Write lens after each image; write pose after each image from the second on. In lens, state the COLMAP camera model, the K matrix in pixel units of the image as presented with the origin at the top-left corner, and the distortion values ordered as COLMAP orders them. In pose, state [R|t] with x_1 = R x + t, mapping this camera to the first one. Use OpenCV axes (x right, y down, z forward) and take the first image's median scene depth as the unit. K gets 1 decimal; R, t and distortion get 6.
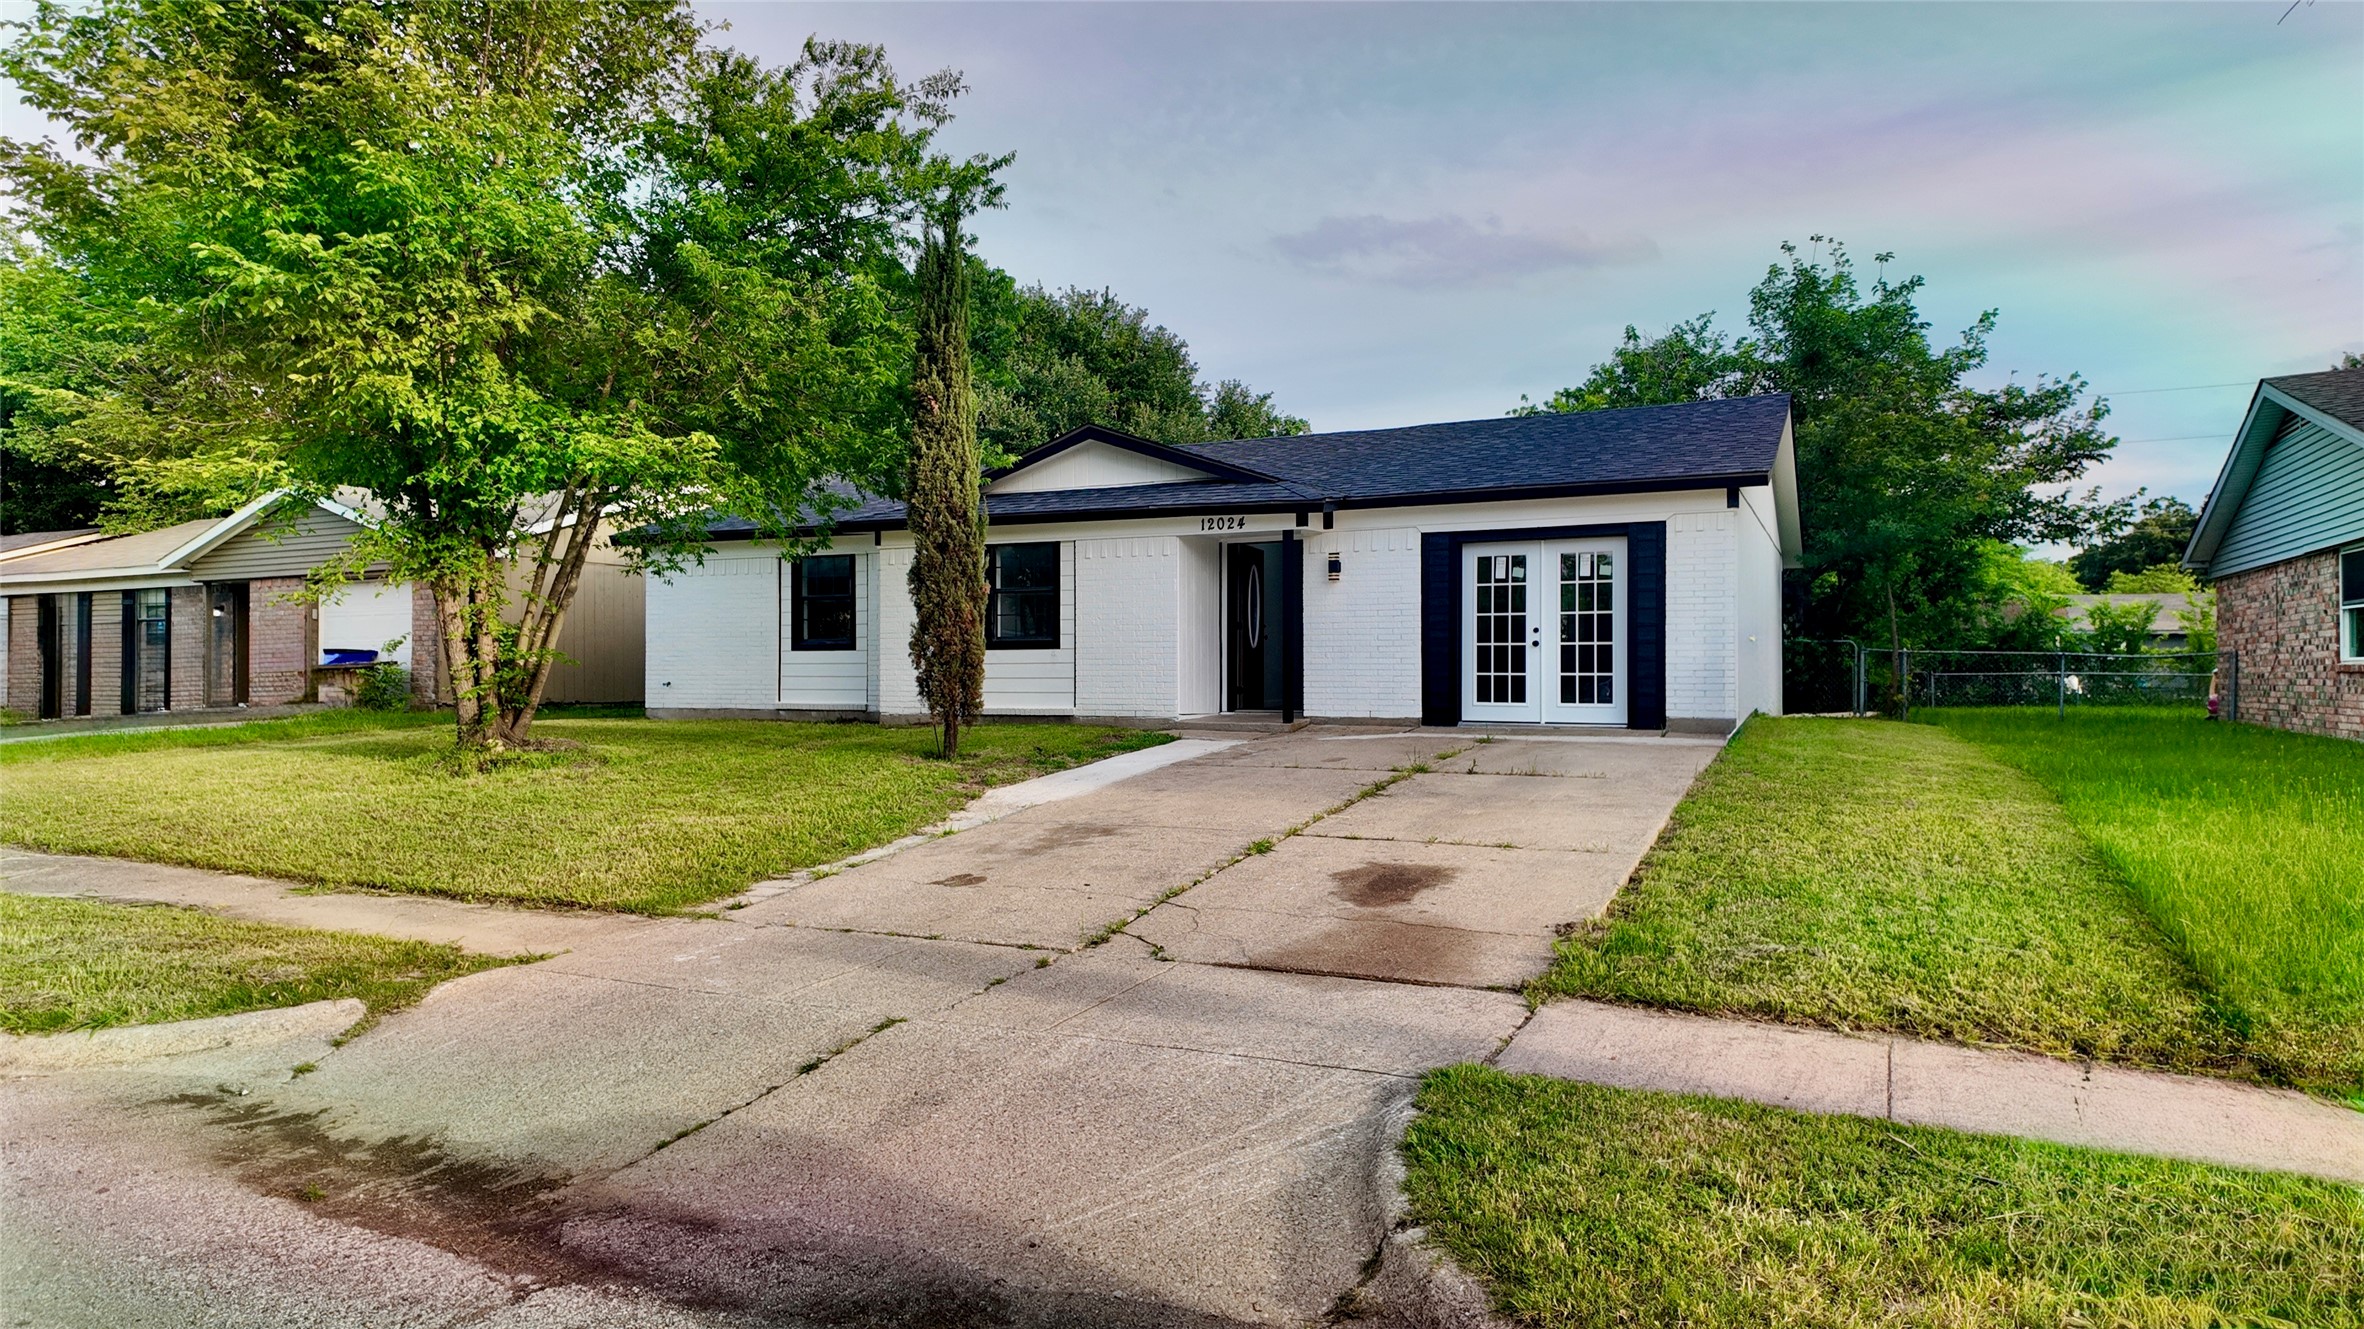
lens RADIAL K [[1415.6, 0, 1182.0], [0, 1415.6, 664.5], [0, 0, 1]] dist [-0.000198, -0.001301]
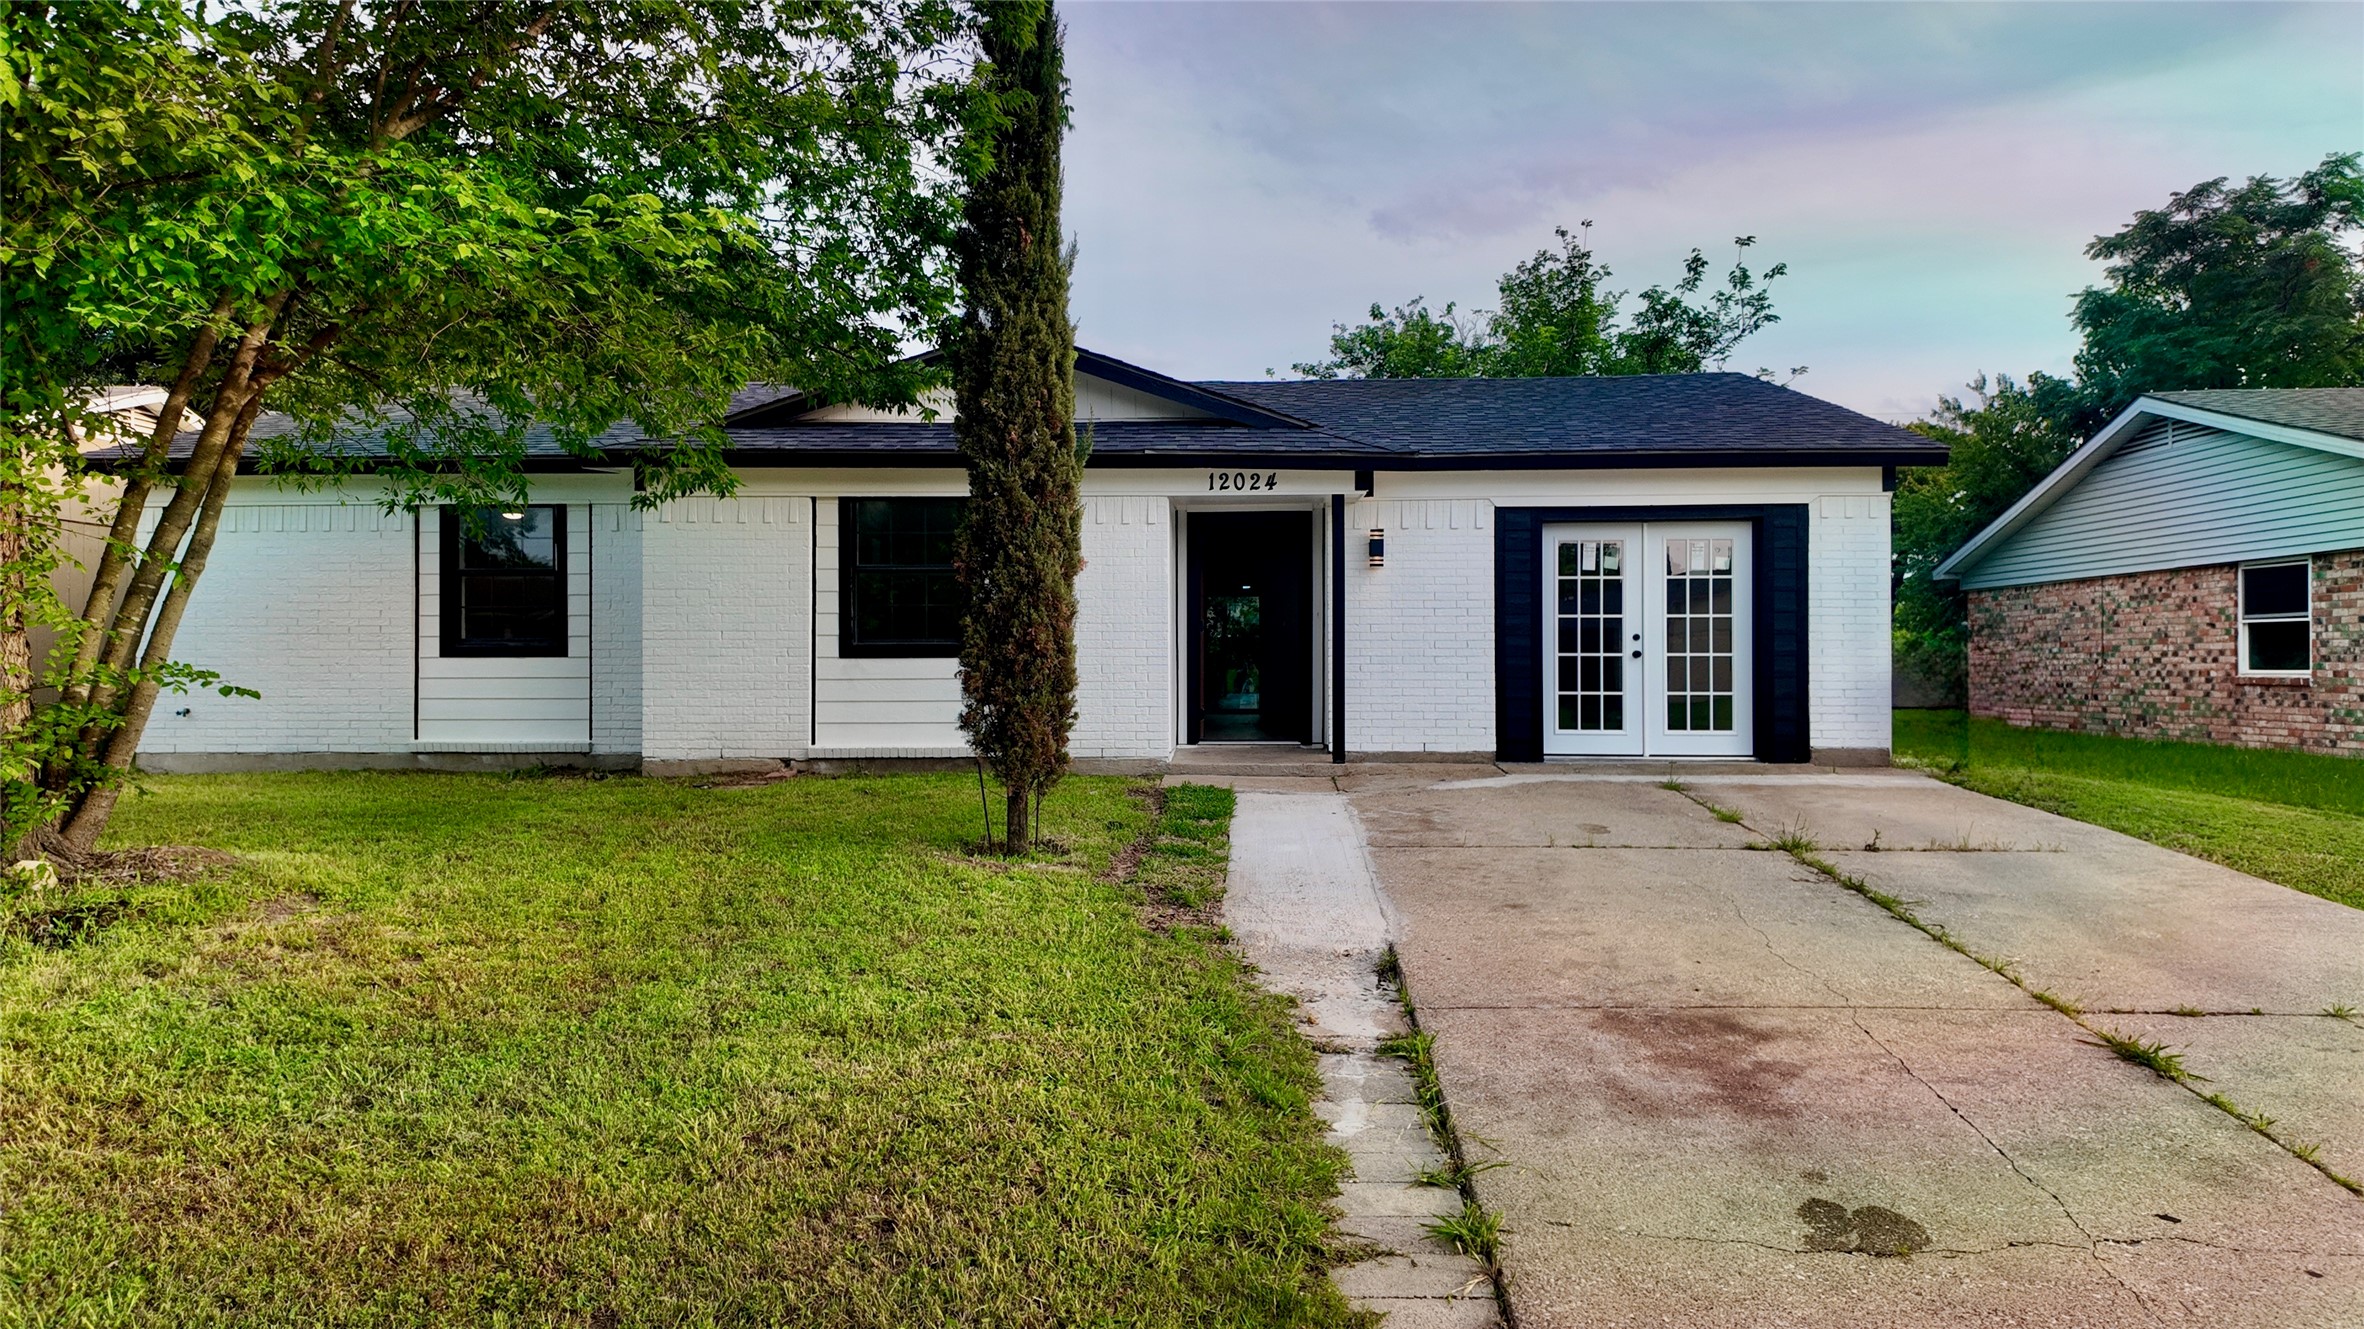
lens RADIAL K [[1415.6, 0, 1182.0], [0, 1415.6, 664.5], [0, 0, 1]] dist [-0.000198, -0.001301]
pose [[0.910235, -0.000062, 0.414092, -0.298344], [-0.000729, 0.999998, 0.001752, -0.010105], [-0.414092, -0.001897, 0.910233, 0.383903]]
